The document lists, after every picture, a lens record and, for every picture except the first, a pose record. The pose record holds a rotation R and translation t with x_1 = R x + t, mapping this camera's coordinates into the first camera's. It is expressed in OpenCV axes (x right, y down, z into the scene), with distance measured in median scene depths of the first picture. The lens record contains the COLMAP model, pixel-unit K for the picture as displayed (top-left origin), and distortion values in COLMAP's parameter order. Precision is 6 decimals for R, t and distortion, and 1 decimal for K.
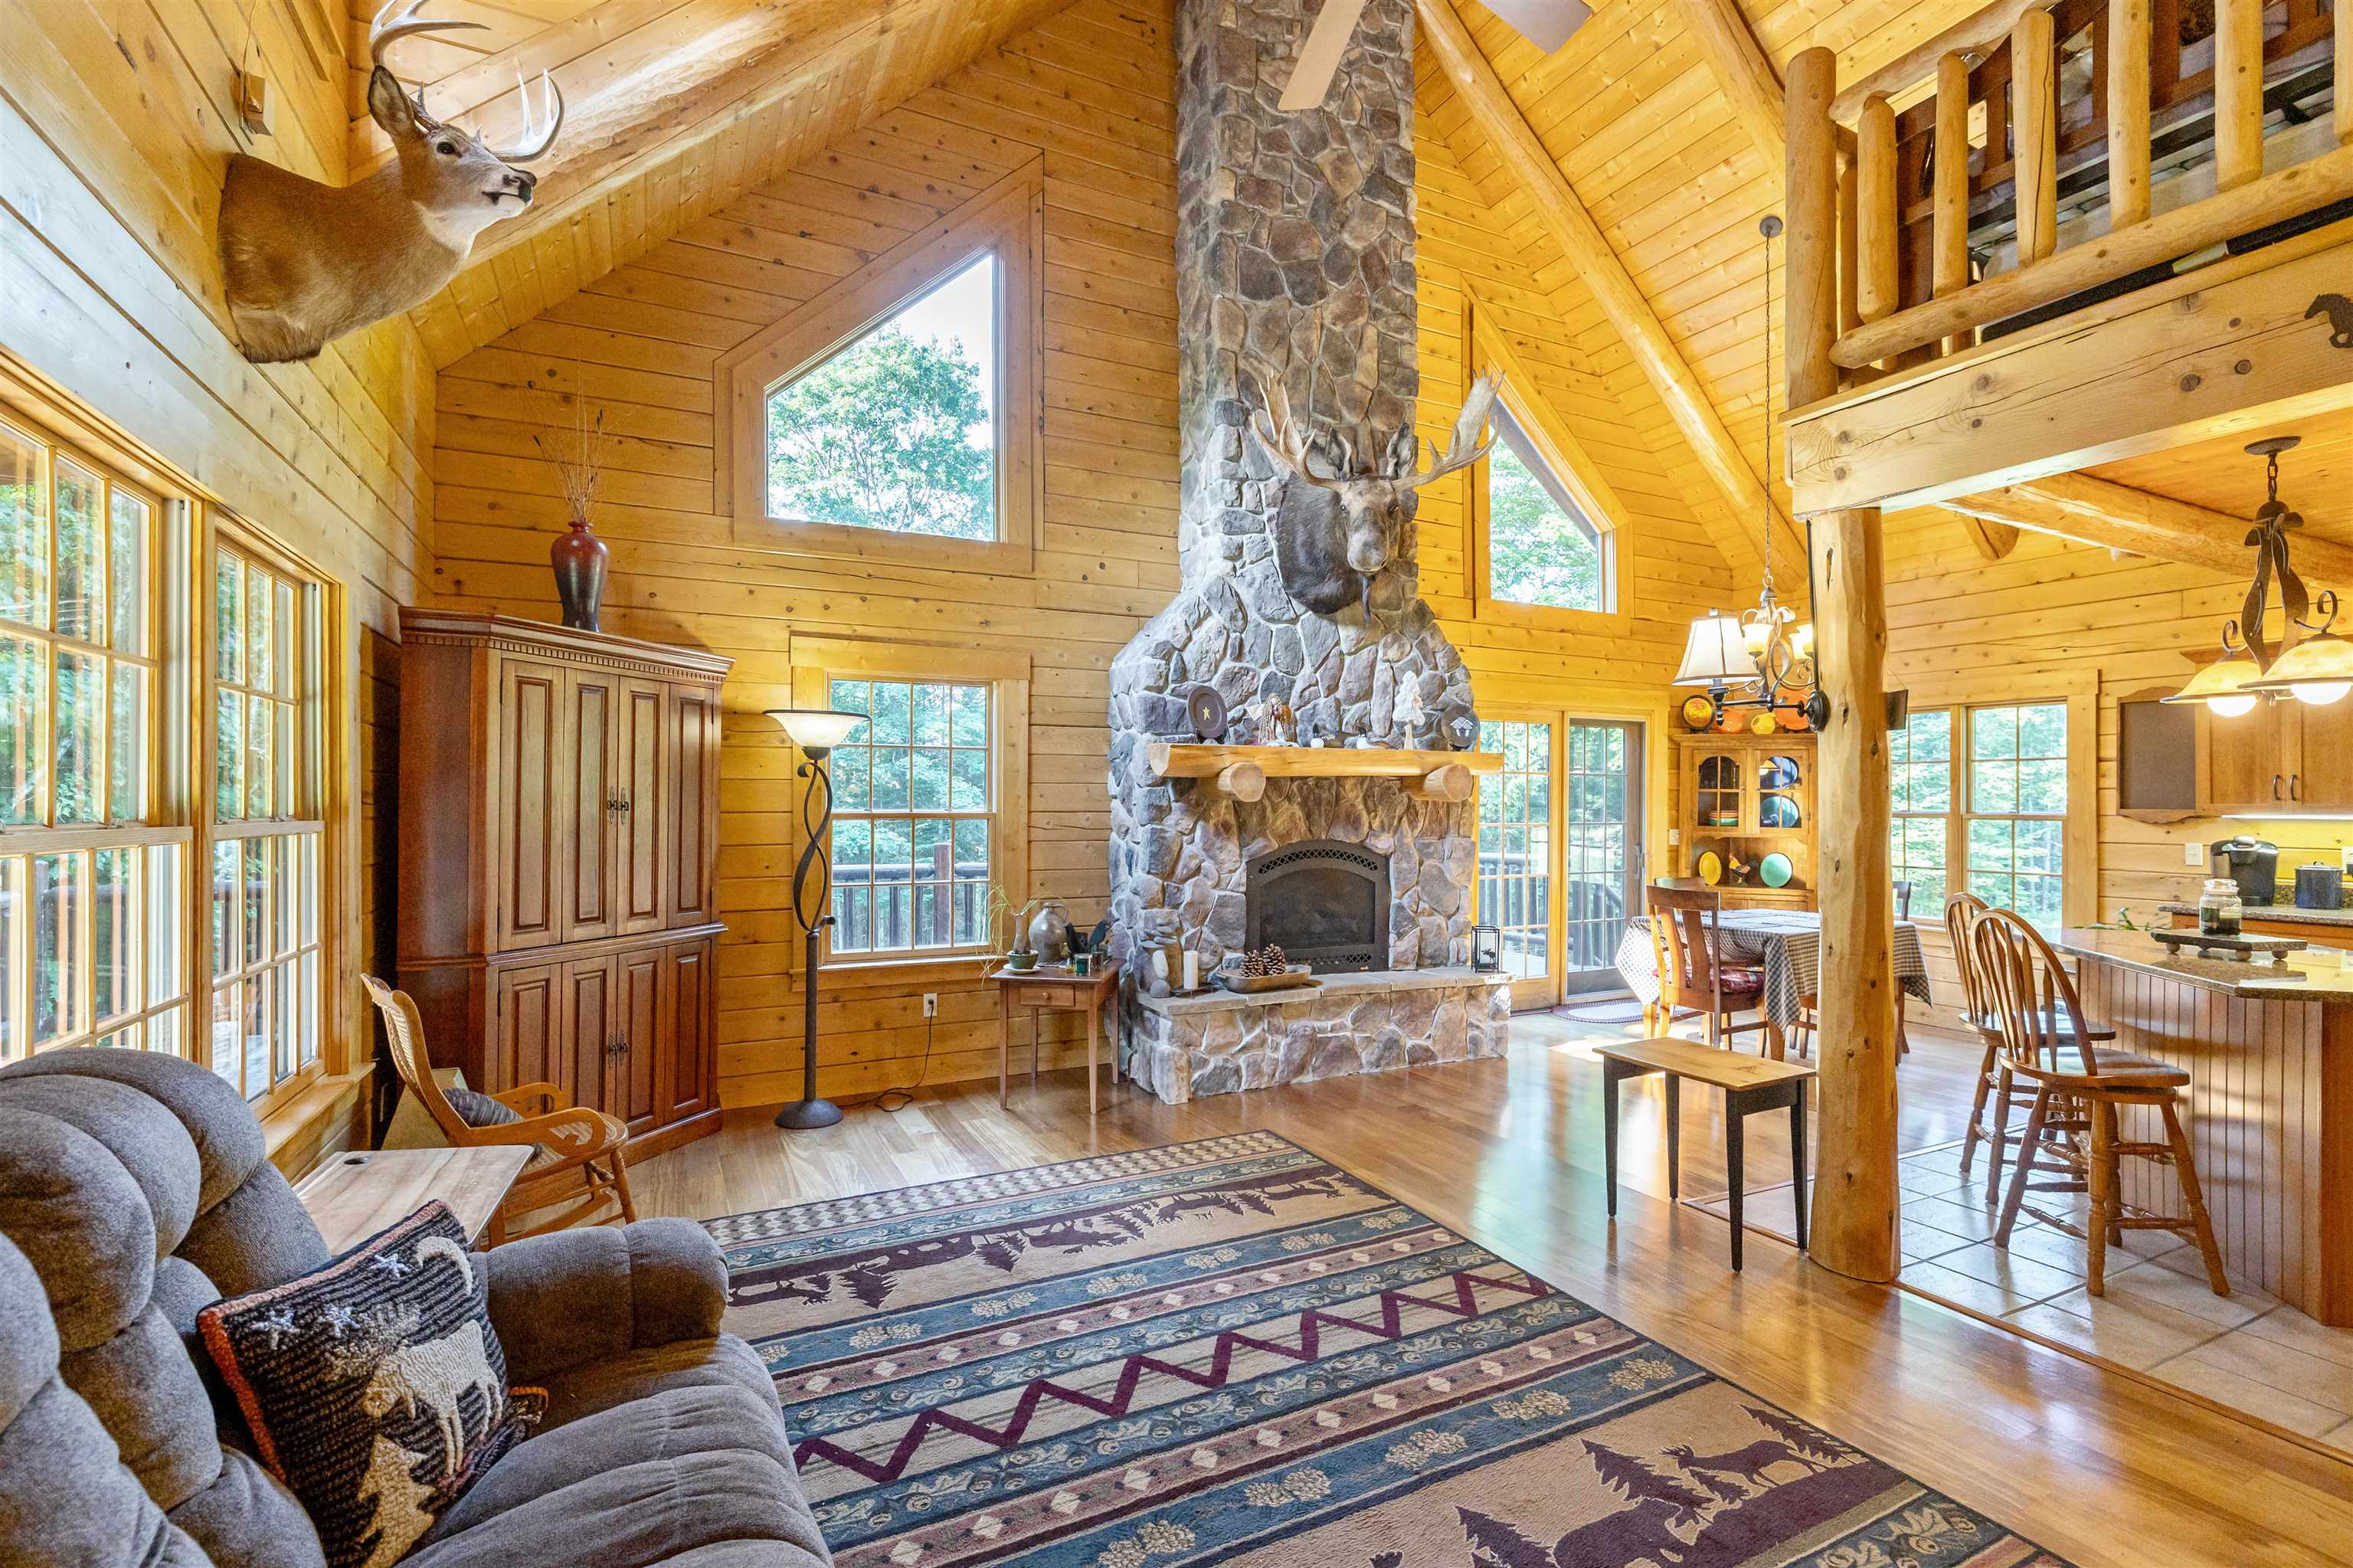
lens RADIAL K [[1093.7, 0, 1180.1], [0, 1093.7, 795.8], [0, 0, 1]] dist [0.002162, 0.000281]
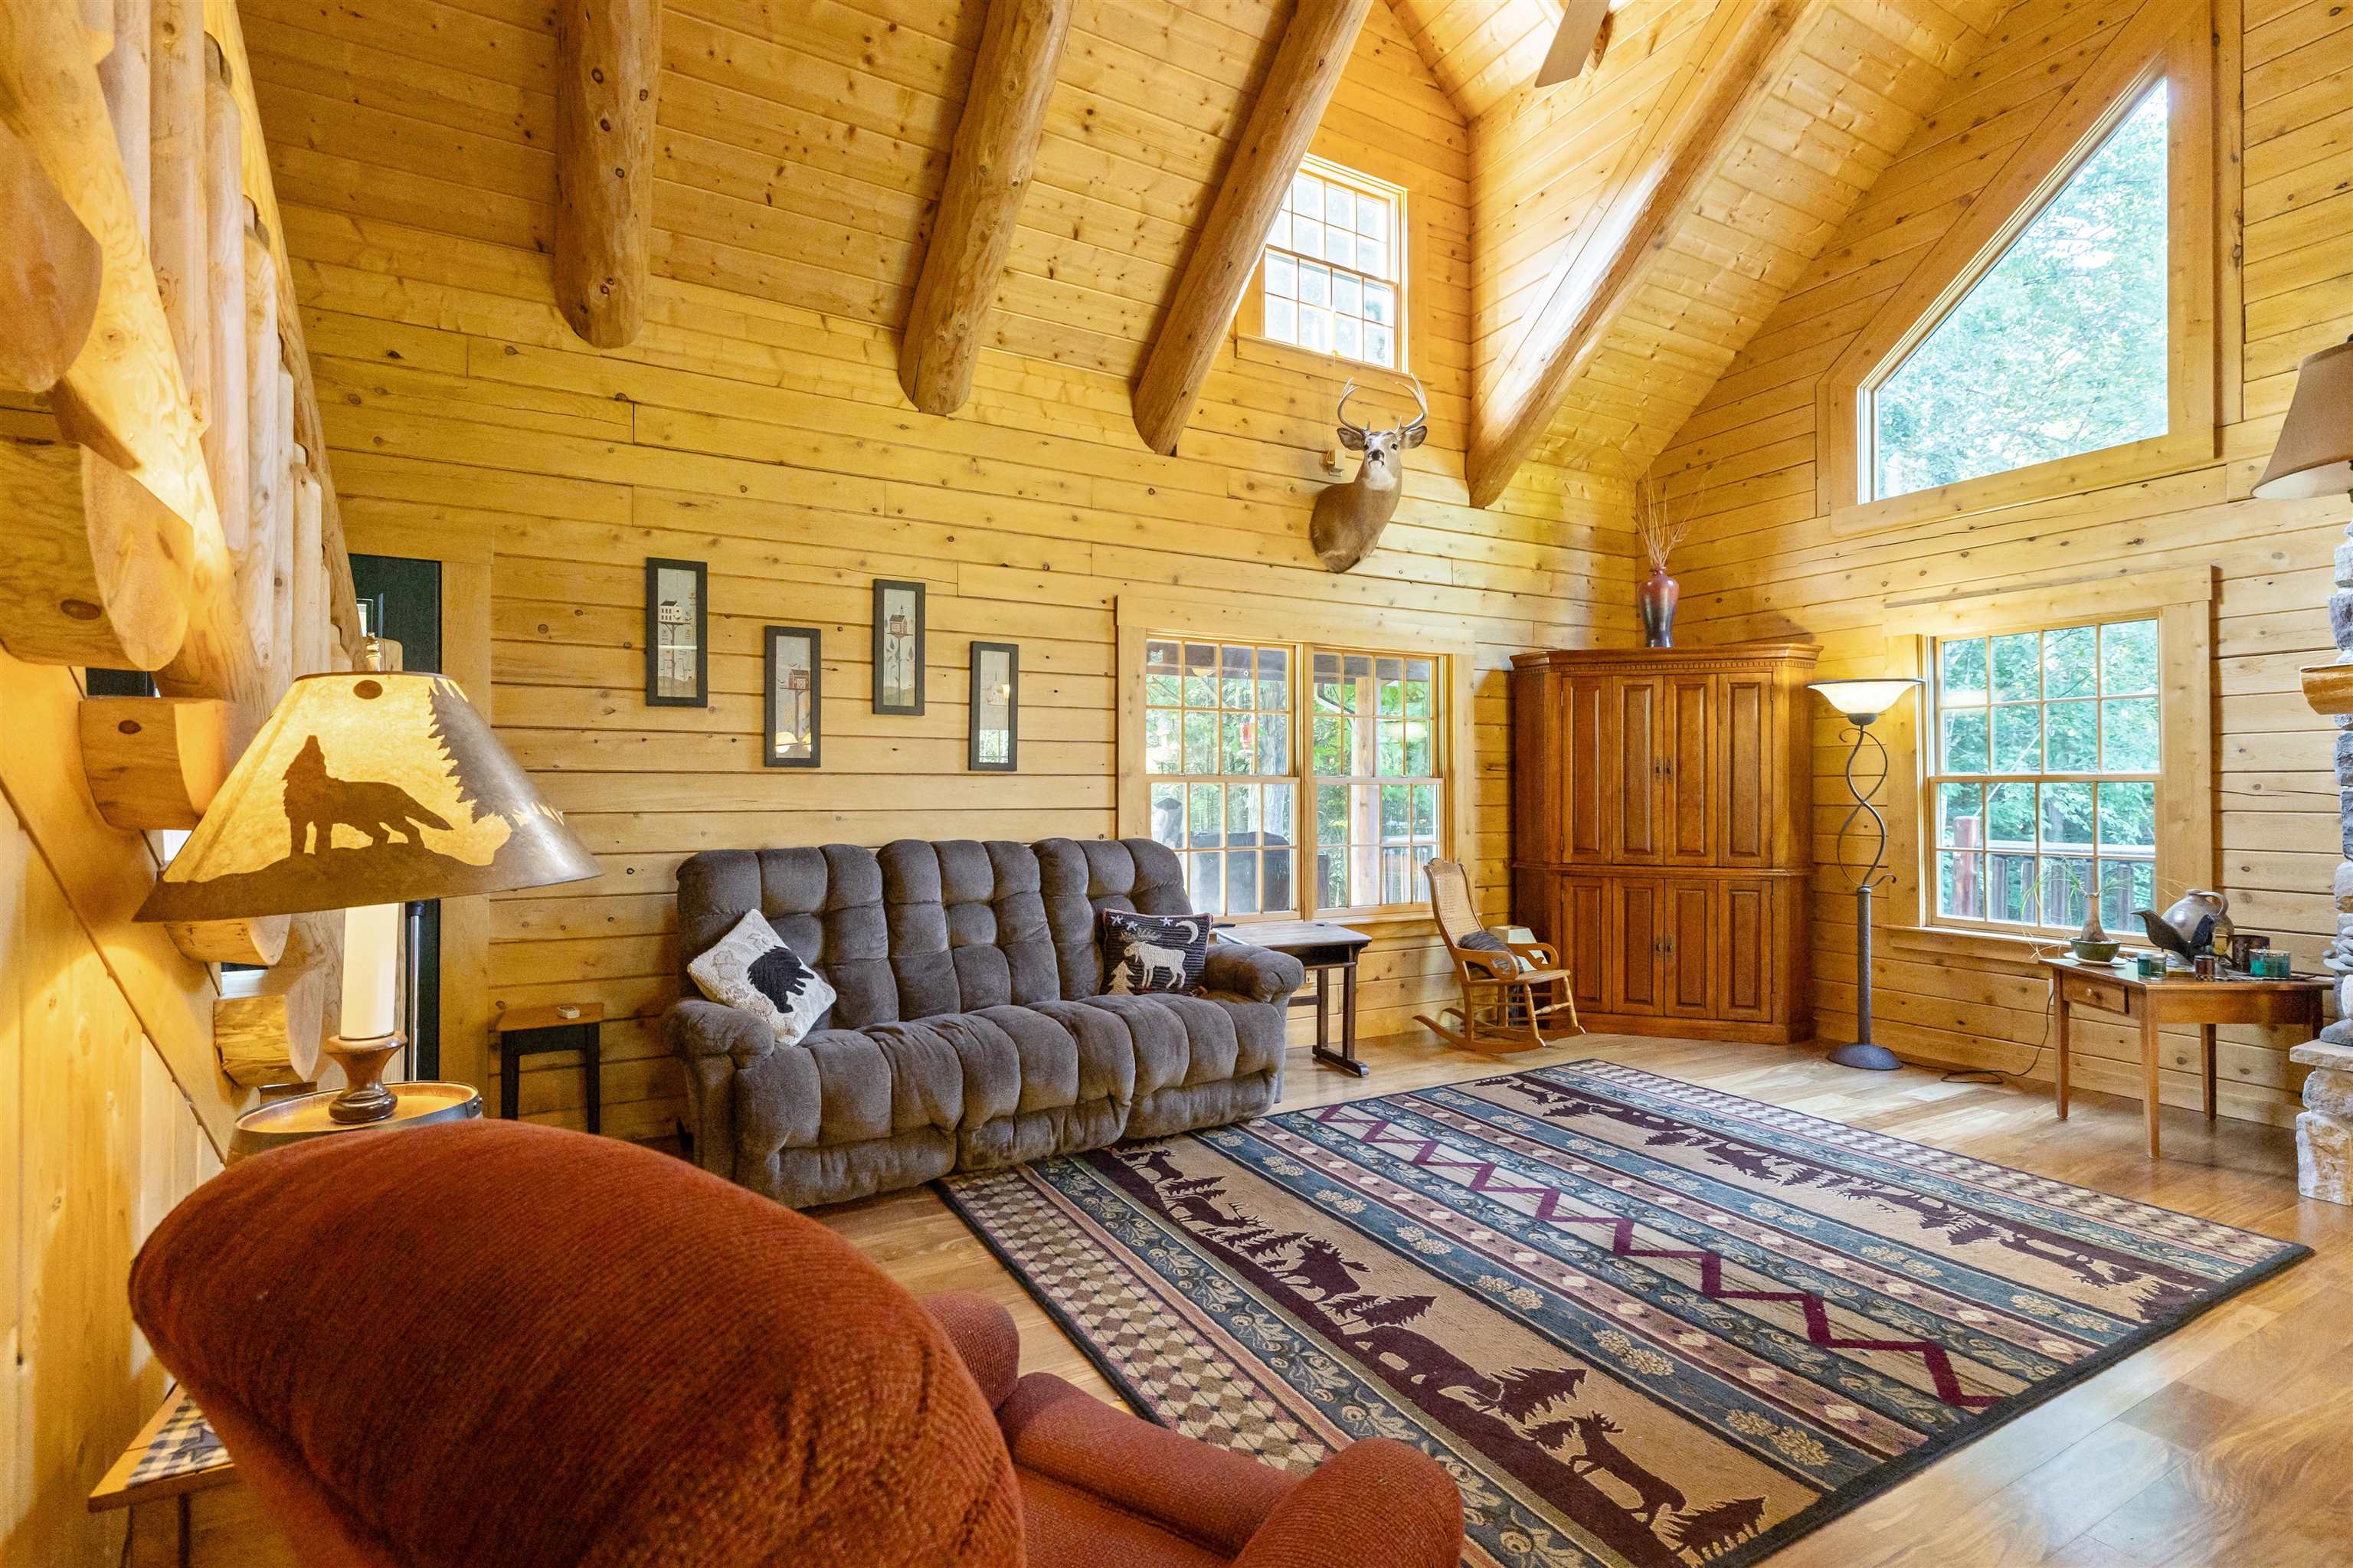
lens RADIAL K [[1021.7, 0, 1176.5], [0, 1021.7, 784.0], [0, 0, 1]] dist [-0.001712, -0.000545]
pose [[0.046342, -0.007967, -0.998894, 0.758777], [0.008268, 0.999937, -0.007591, 0.031776], [0.998891, -0.007907, 0.046405, 0.344658]]
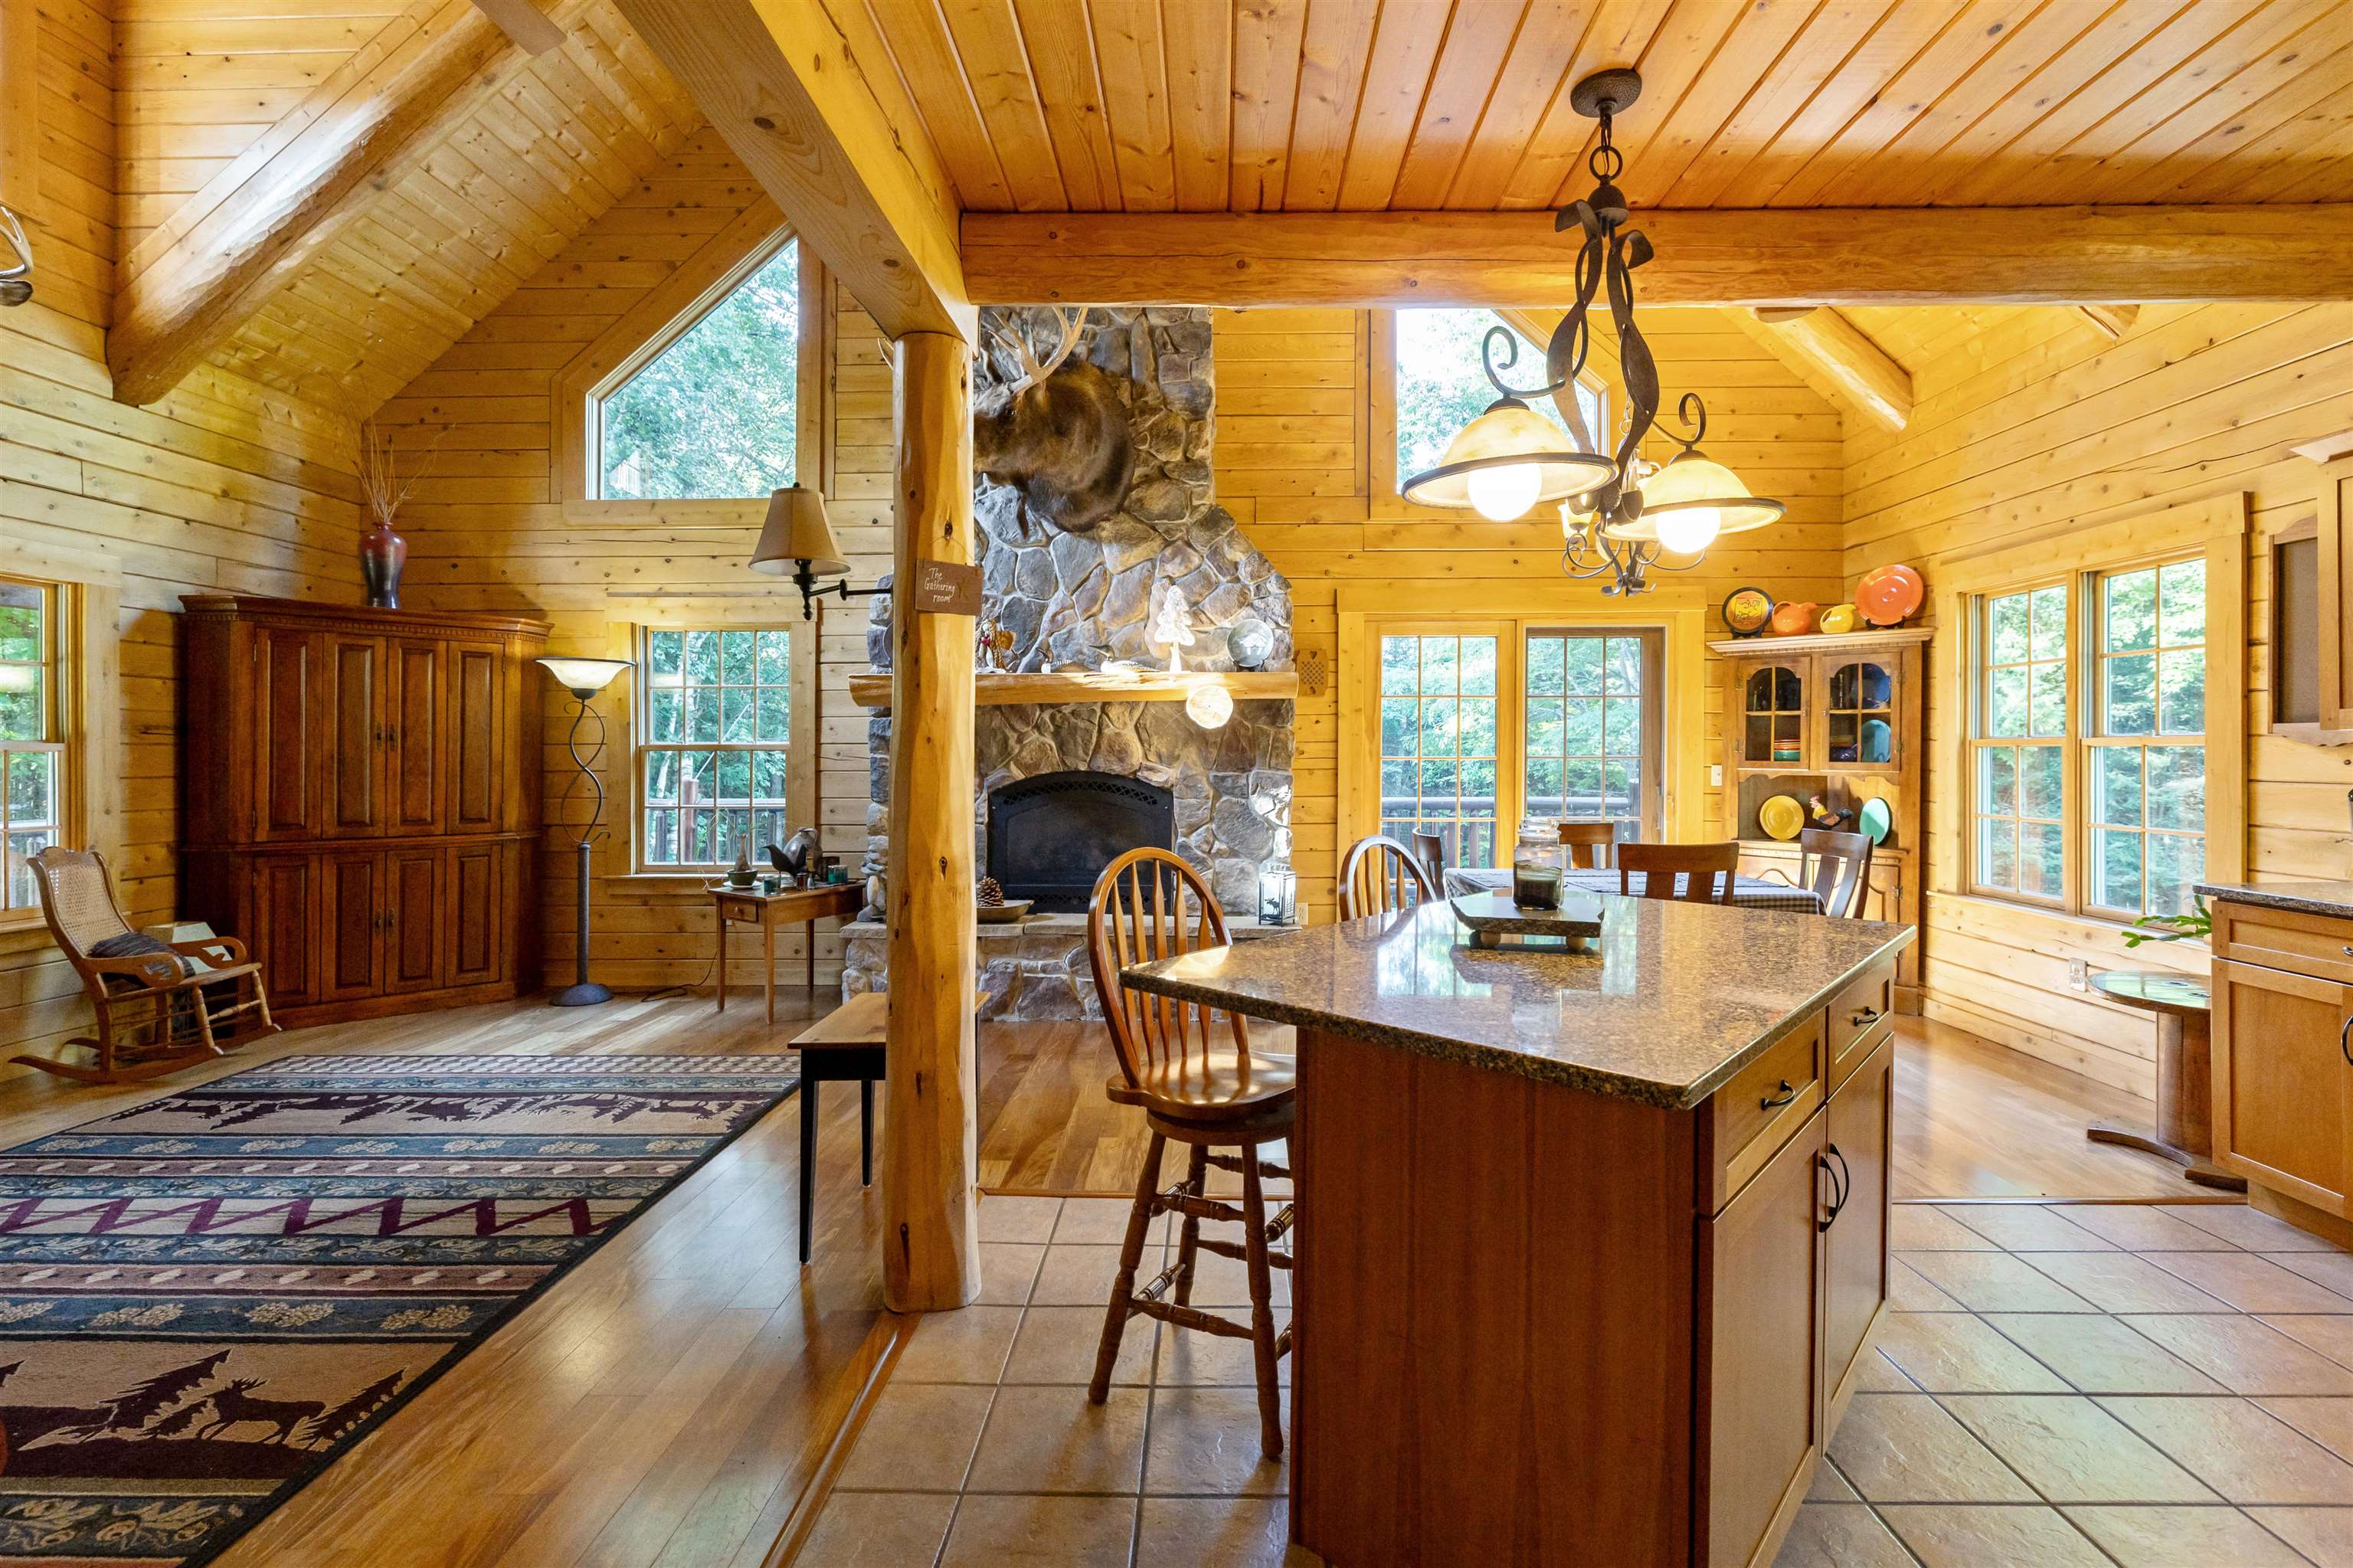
lens RADIAL K [[1060.2, 0, 1147.6], [0, 1060.2, 751.3], [0, 0, 1]] dist [0.003995, -0.004837]
pose [[0.882839, -0.006059, -0.469636, 0.911302], [0.008100, 0.999964, 0.002326, 0.031492], [0.469605, -0.005858, 0.882857, 0.323208]]
